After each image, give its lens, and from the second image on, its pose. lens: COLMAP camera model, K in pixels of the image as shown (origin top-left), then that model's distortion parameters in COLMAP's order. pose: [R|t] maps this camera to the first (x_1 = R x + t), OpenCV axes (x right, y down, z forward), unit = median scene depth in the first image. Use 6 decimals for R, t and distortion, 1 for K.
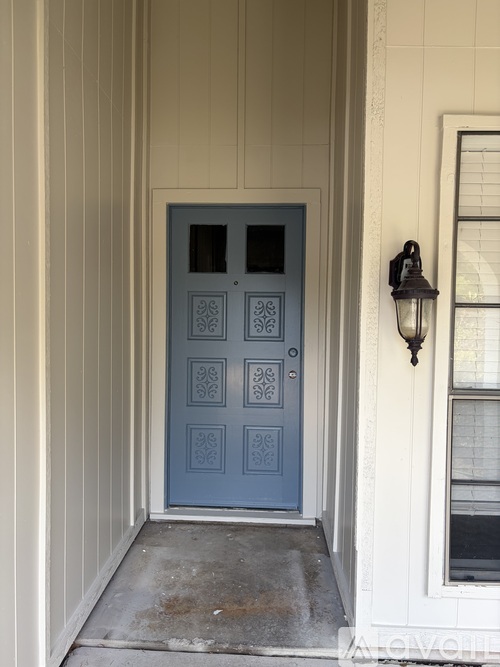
lens RADIAL K [[494.9, 0, 250.0], [0, 494.9, 333.5], [0, 0, 1]] dist [0.023039, -0.008437]
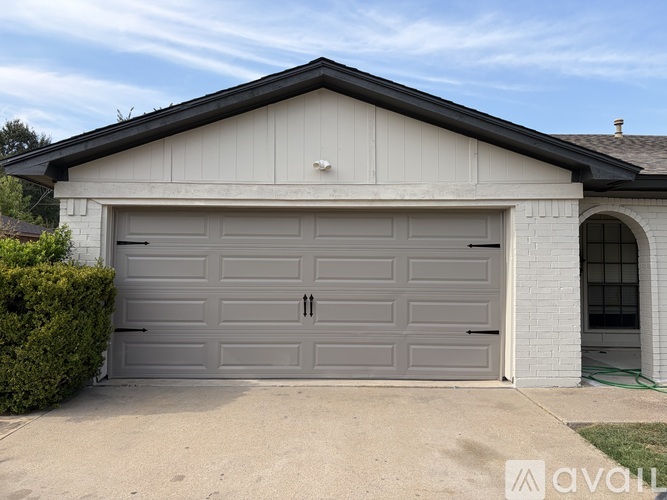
lens RADIAL K [[494.9, 0, 333.5], [0, 494.9, 250.0], [0, 0, 1]] dist [0.023039, -0.008437]
pose [[0.998687, -0.004773, 0.050997, -1.924093], [0.009140, 0.996275, -0.085743, 0.173653], [-0.050397, 0.086096, 0.995011, -3.042980]]
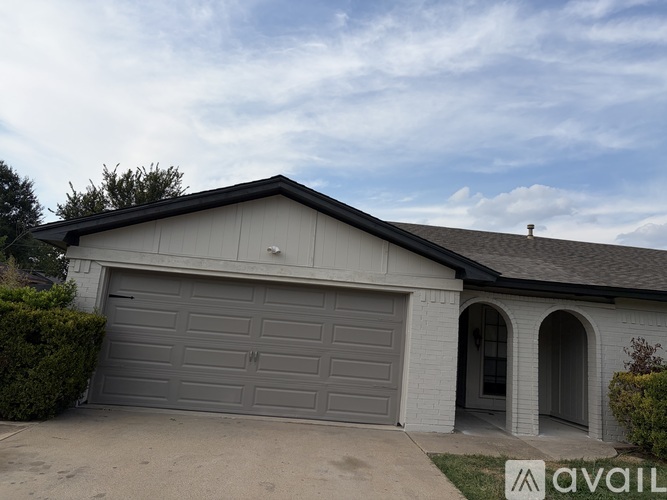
lens RADIAL K [[494.9, 0, 333.5], [0, 494.9, 250.0], [0, 0, 1]] dist [0.023039, -0.008437]
pose [[0.990486, 0.088071, 0.105741, -1.786444], [-0.064135, 0.975264, -0.211536, 0.221367], [-0.121755, 0.202742, 0.971633, -4.035942]]
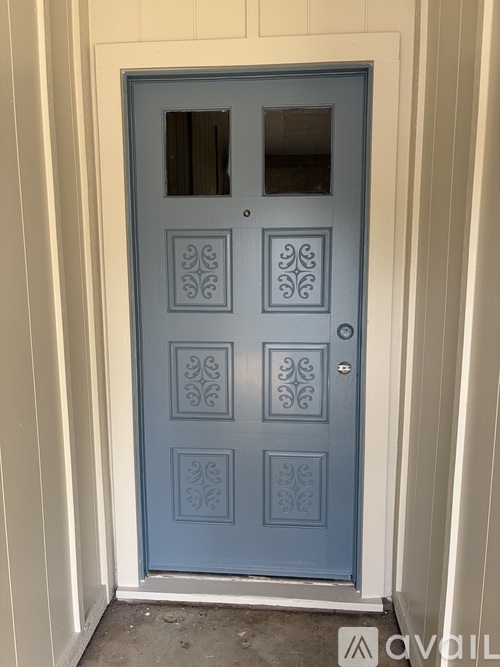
lens RADIAL K [[494.9, 0, 250.0], [0, 494.9, 333.5], [0, 0, 1]] dist [0.023039, -0.008437]
pose [[0.999413, -0.013038, -0.031693, -0.008082], [0.016288, 0.994388, 0.104536, -0.022646], [0.030152, -0.104990, 0.994016, 0.406018]]
